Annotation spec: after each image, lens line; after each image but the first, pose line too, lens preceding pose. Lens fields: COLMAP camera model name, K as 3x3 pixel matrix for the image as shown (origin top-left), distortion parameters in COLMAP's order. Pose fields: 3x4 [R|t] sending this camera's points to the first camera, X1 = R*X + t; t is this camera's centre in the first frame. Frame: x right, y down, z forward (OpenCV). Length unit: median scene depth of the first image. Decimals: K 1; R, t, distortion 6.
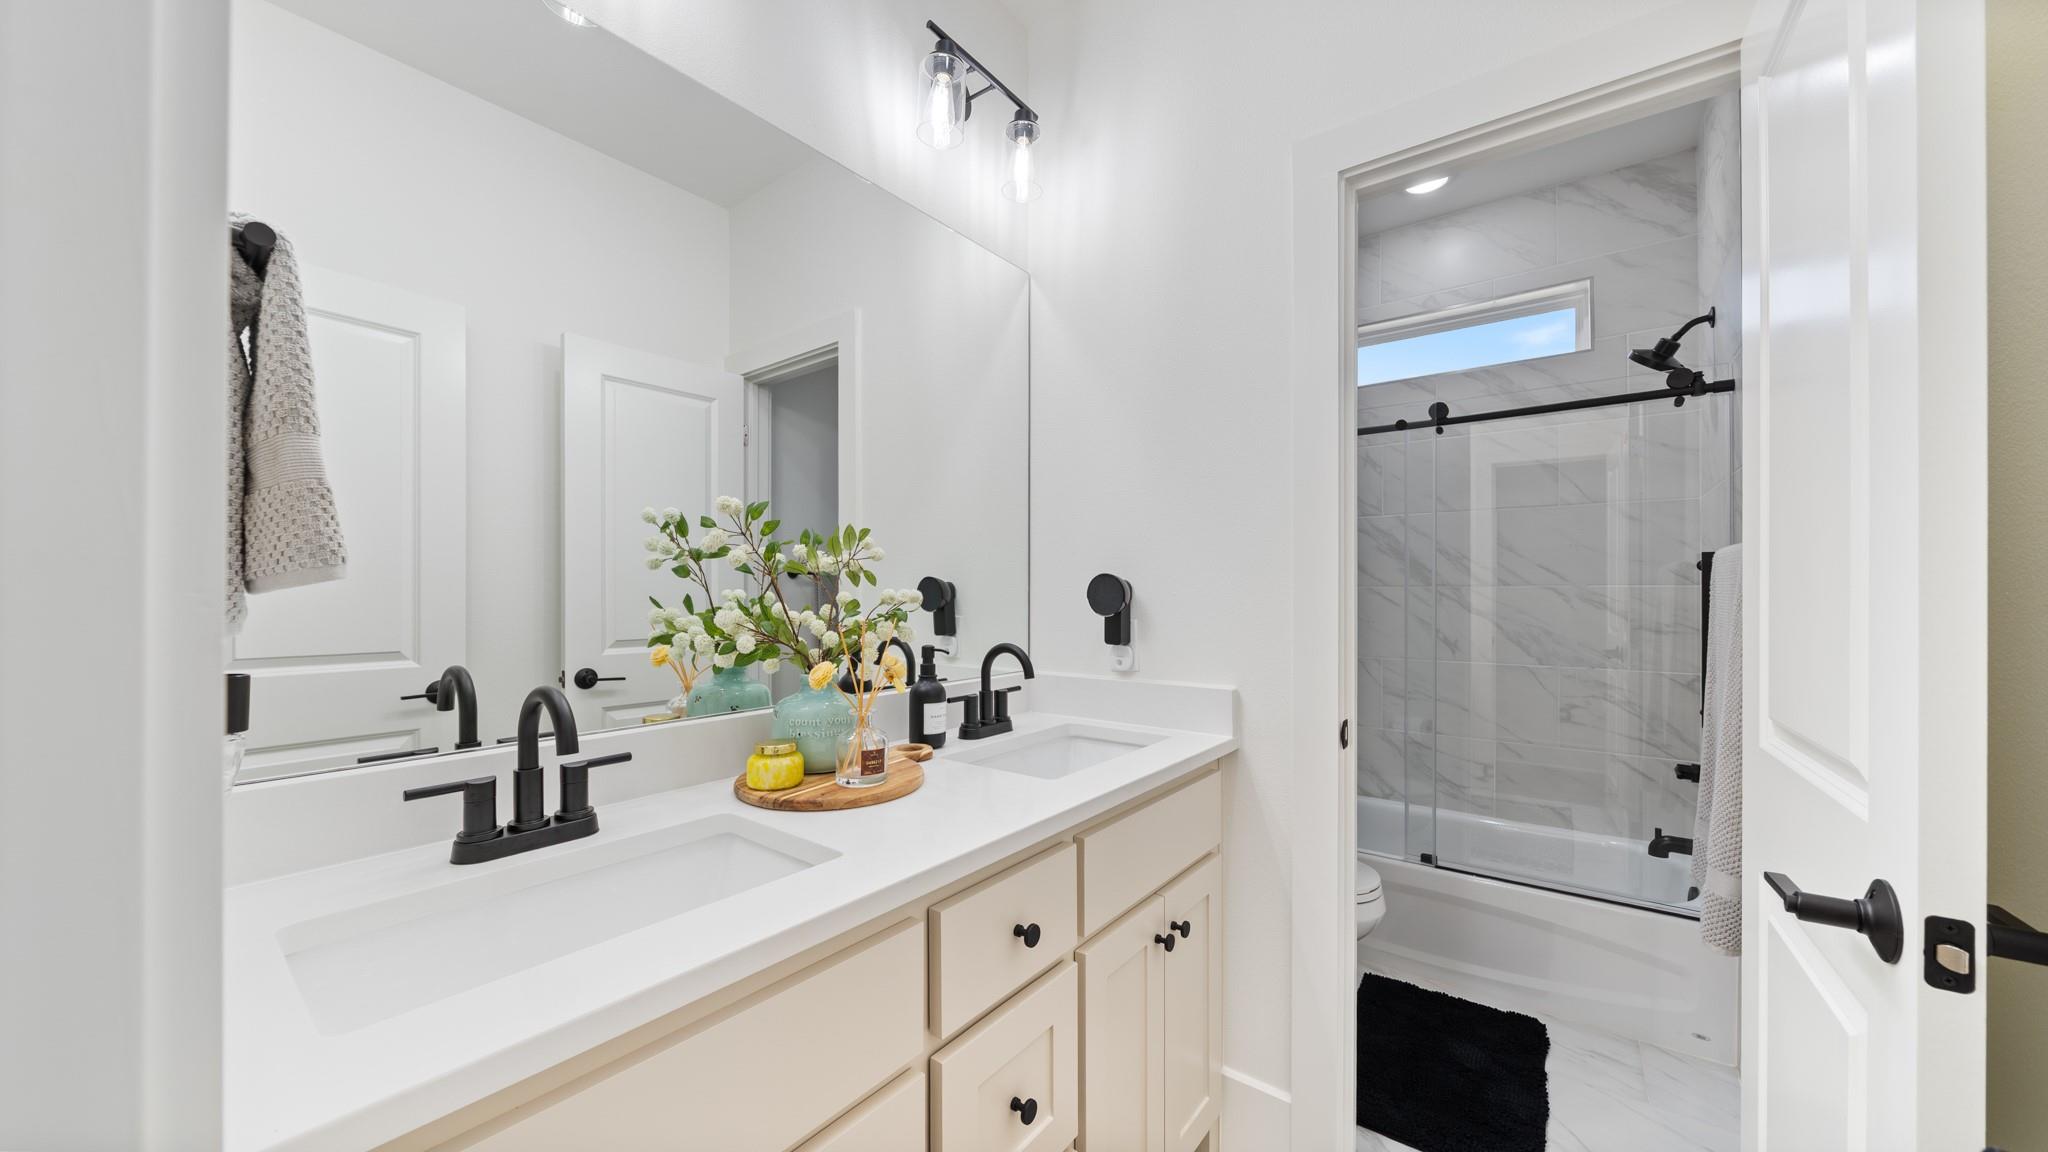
lens RADIAL K [[700.4, 0, 1031.7], [0, 700.4, 587.8], [0, 0, 1]] dist [-0.007253, 0.000017]
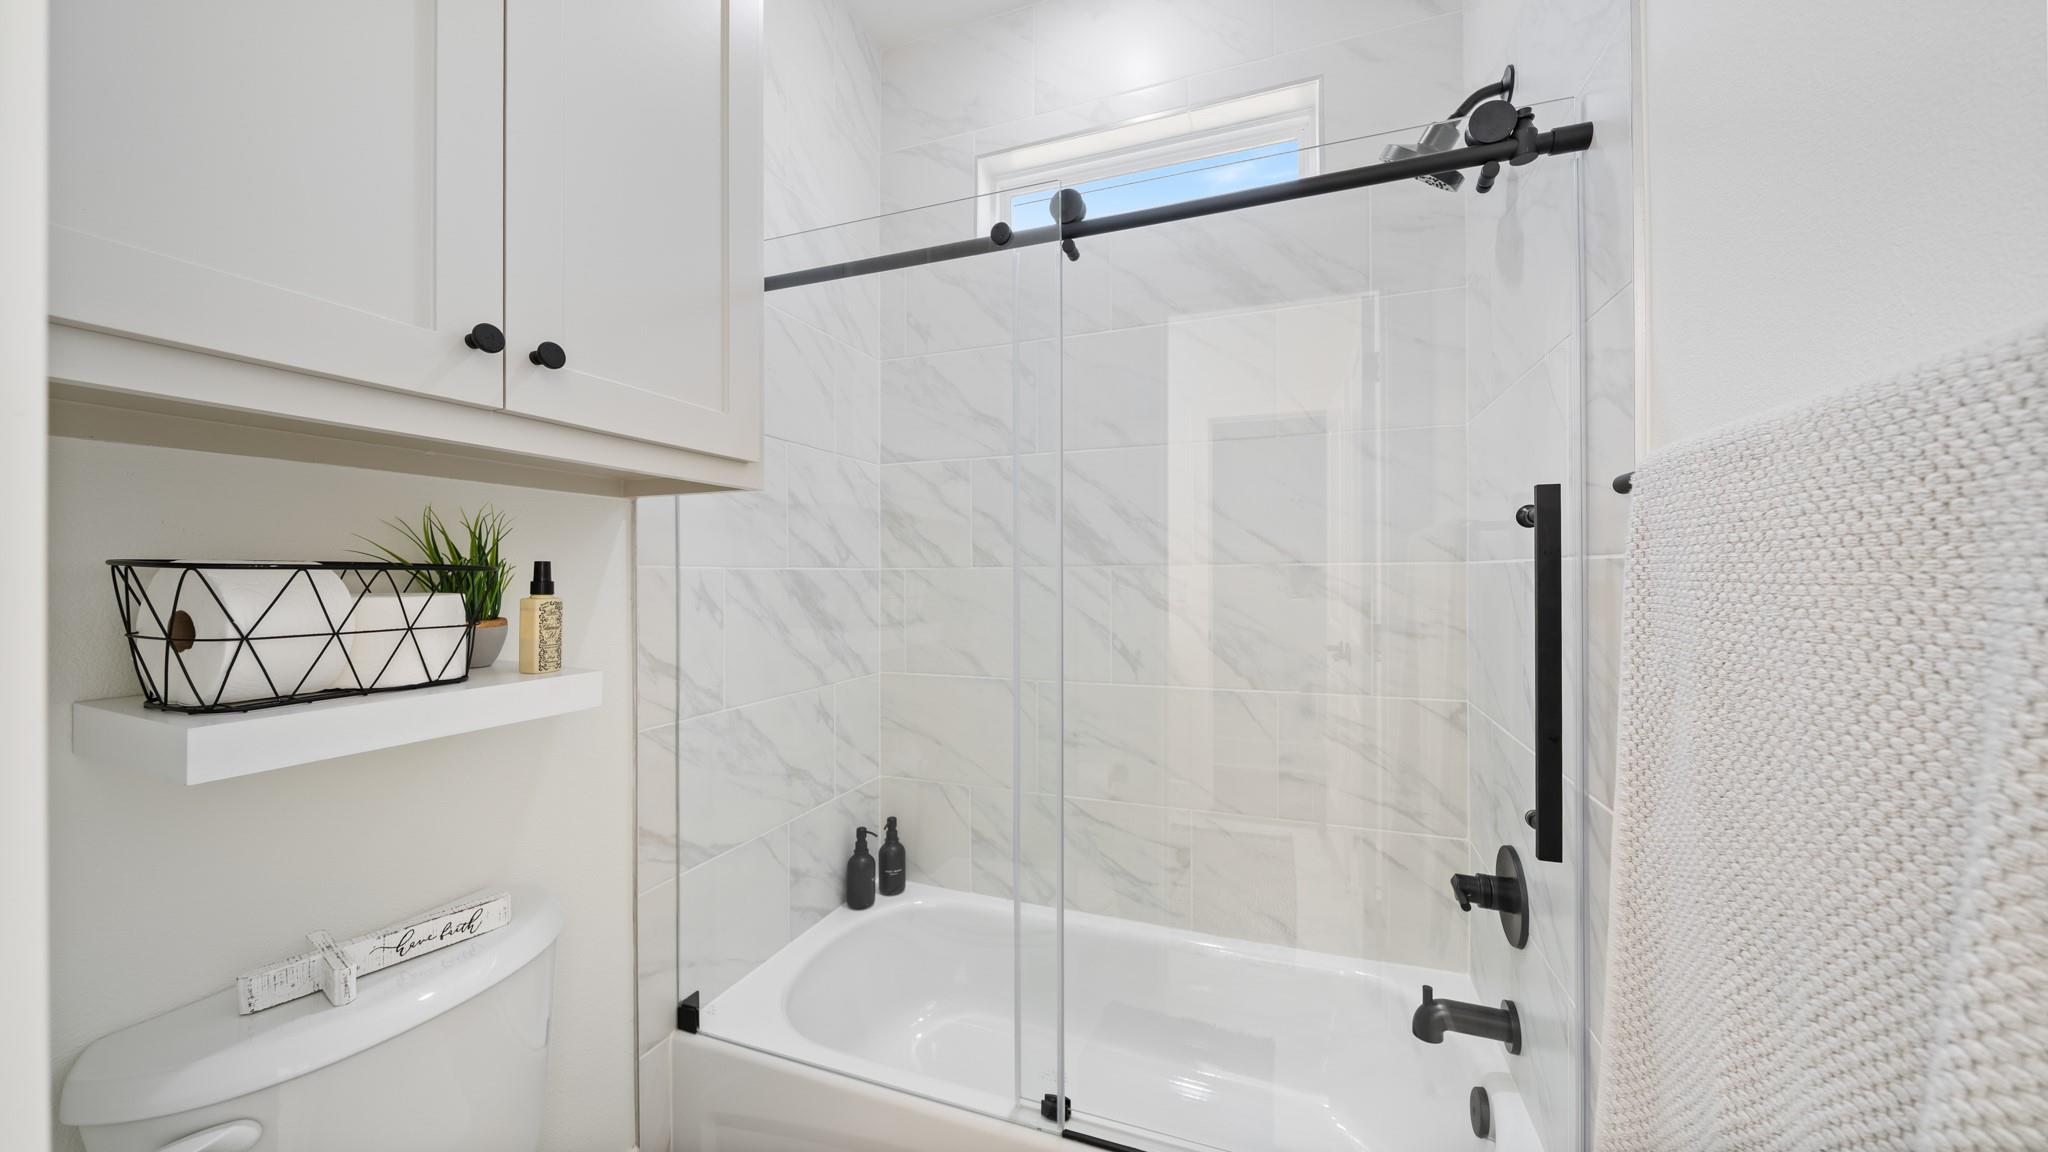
lens RADIAL K [[700.4, 0, 1018.8], [0, 700.4, 575.6], [0, 0, 1]] dist [-0.007253, 0.000017]
pose [[0.958668, -0.003830, 0.284501, 0.399957], [0.003271, 0.999992, 0.002438, 0.005663], [-0.284508, -0.001406, 0.958673, 0.524110]]
